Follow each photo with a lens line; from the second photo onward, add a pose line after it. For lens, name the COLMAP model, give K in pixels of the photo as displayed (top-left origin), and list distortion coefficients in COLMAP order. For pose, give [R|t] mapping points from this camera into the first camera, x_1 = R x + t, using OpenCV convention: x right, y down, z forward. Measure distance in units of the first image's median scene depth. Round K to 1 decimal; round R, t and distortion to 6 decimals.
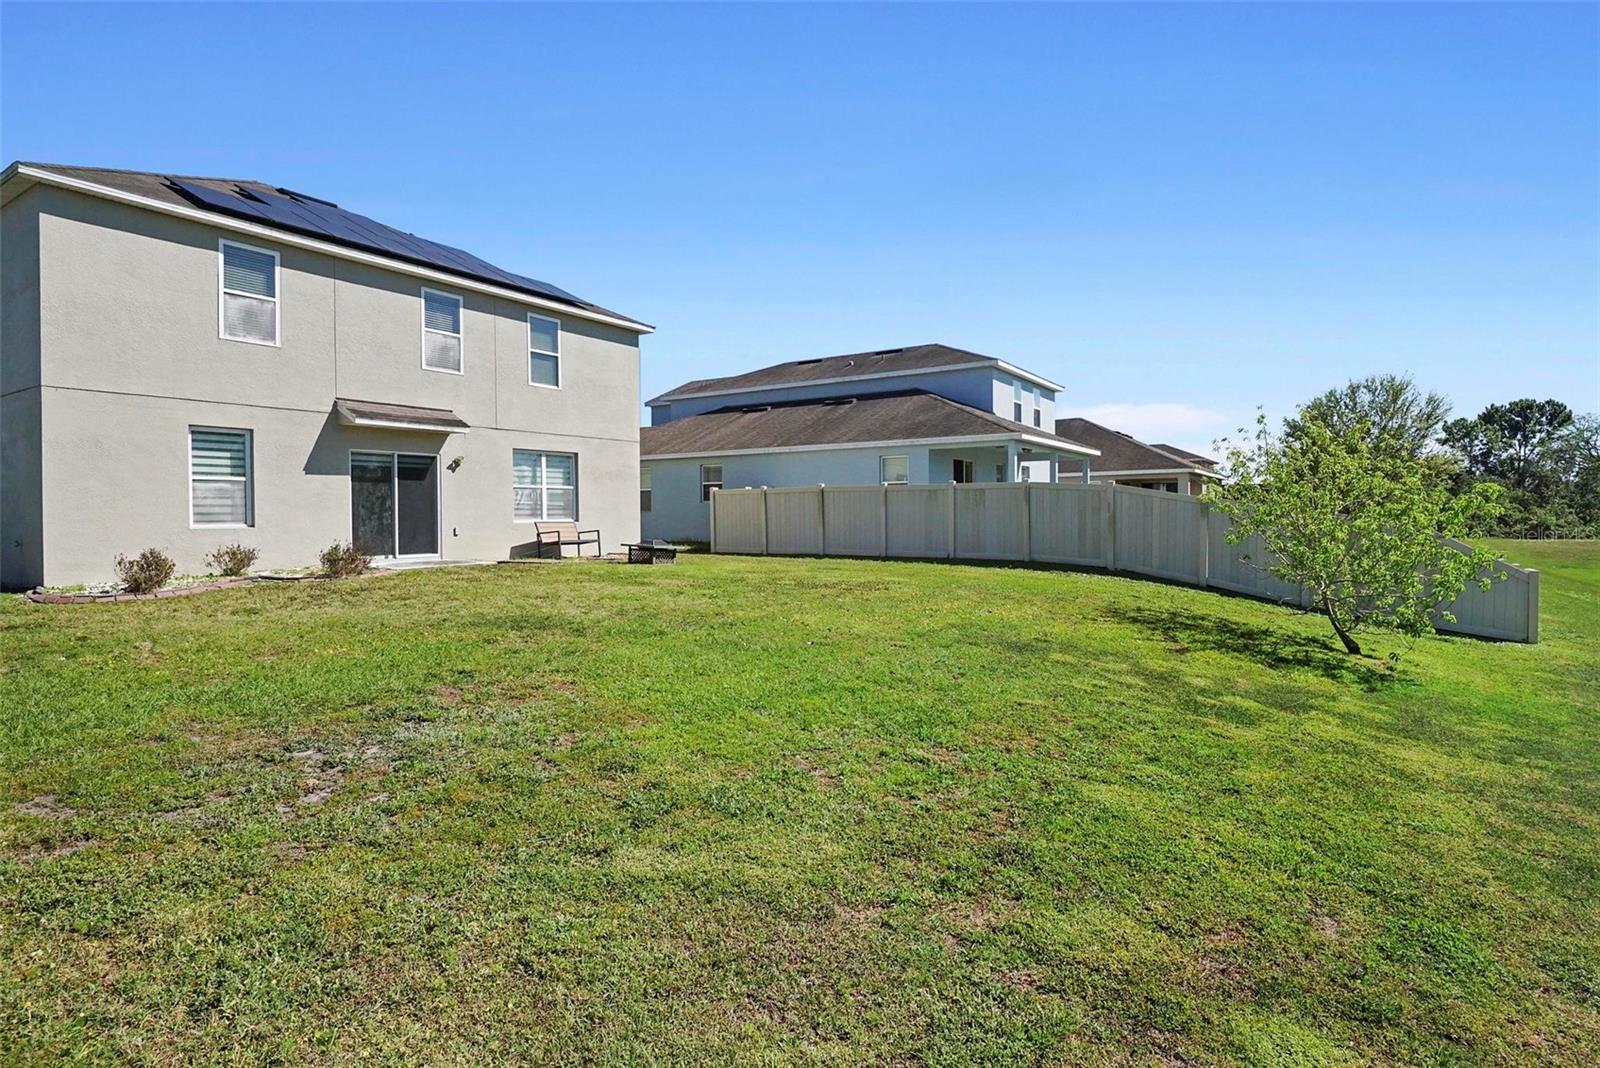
lens RADIAL K [[838.4, 0, 791.9], [0, 838.4, 530.6], [0, 0, 1]] dist [-0.005987, -0.009065]
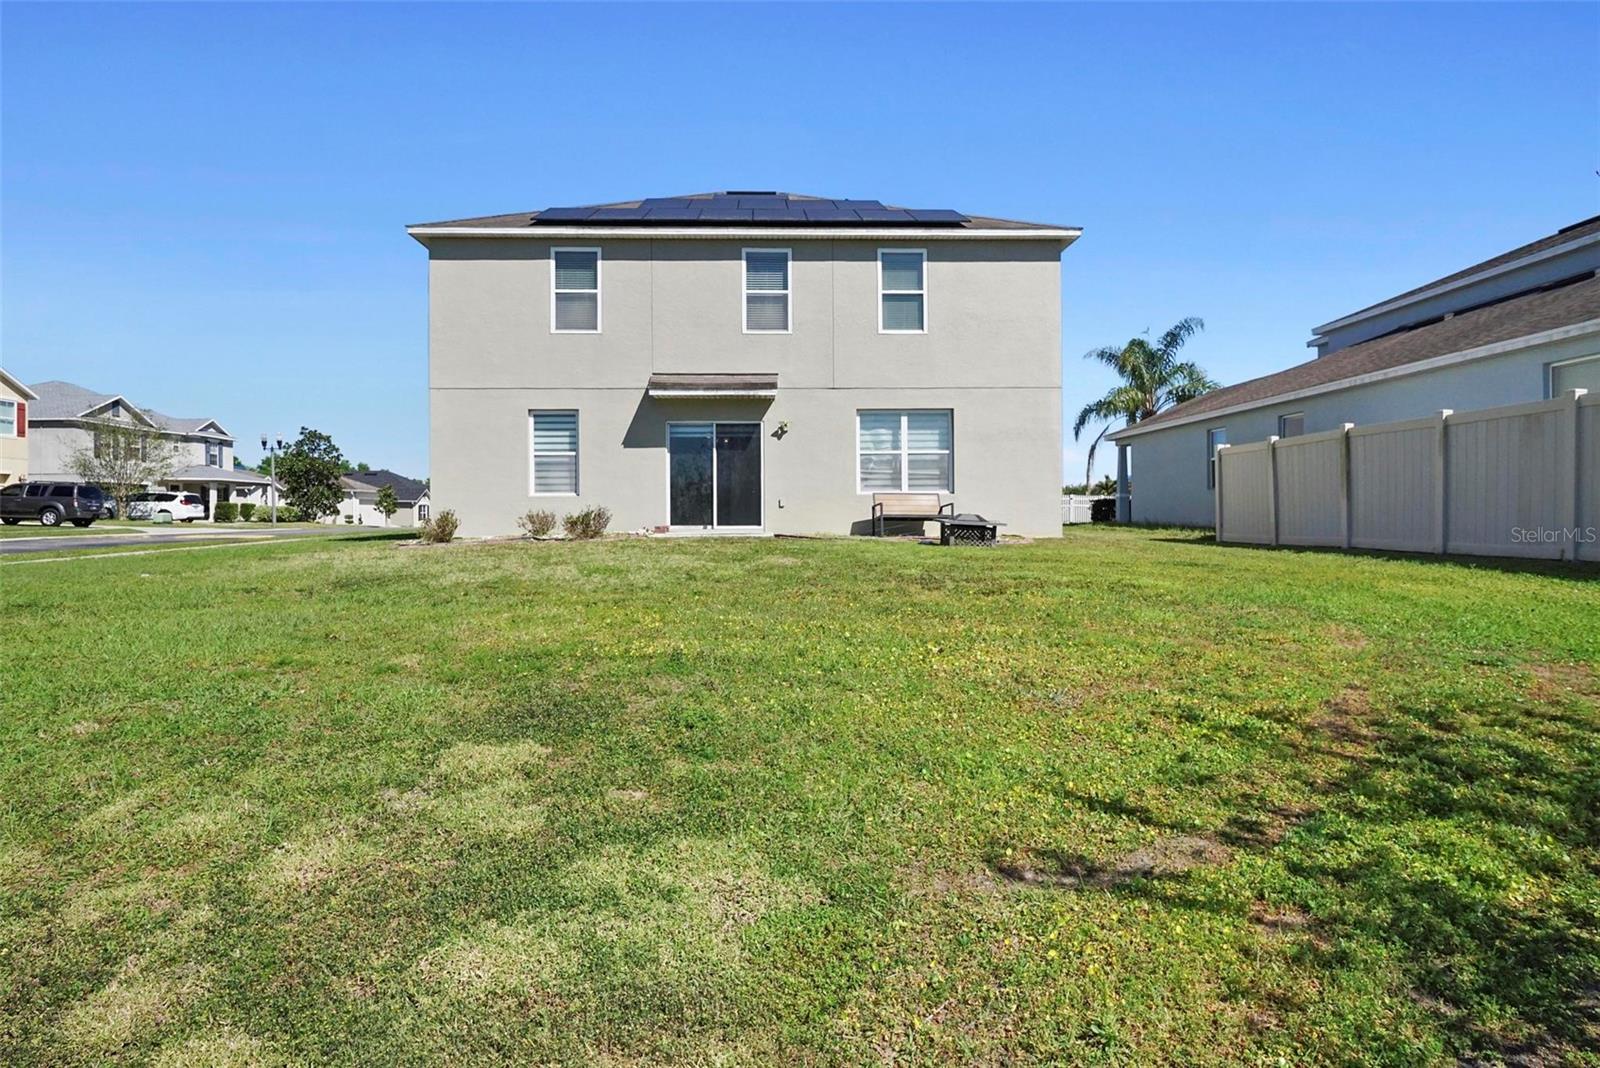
lens RADIAL K [[909.3, 0, 800.0], [0, 909.3, 534.0], [0, 0, 1]] dist [0.001887, 0.000197]
pose [[0.573045, 0.016924, -0.819349, 0.445901], [-0.015683, 0.999830, 0.009683, 0.025705], [0.819374, 0.007301, 0.573213, 0.441771]]
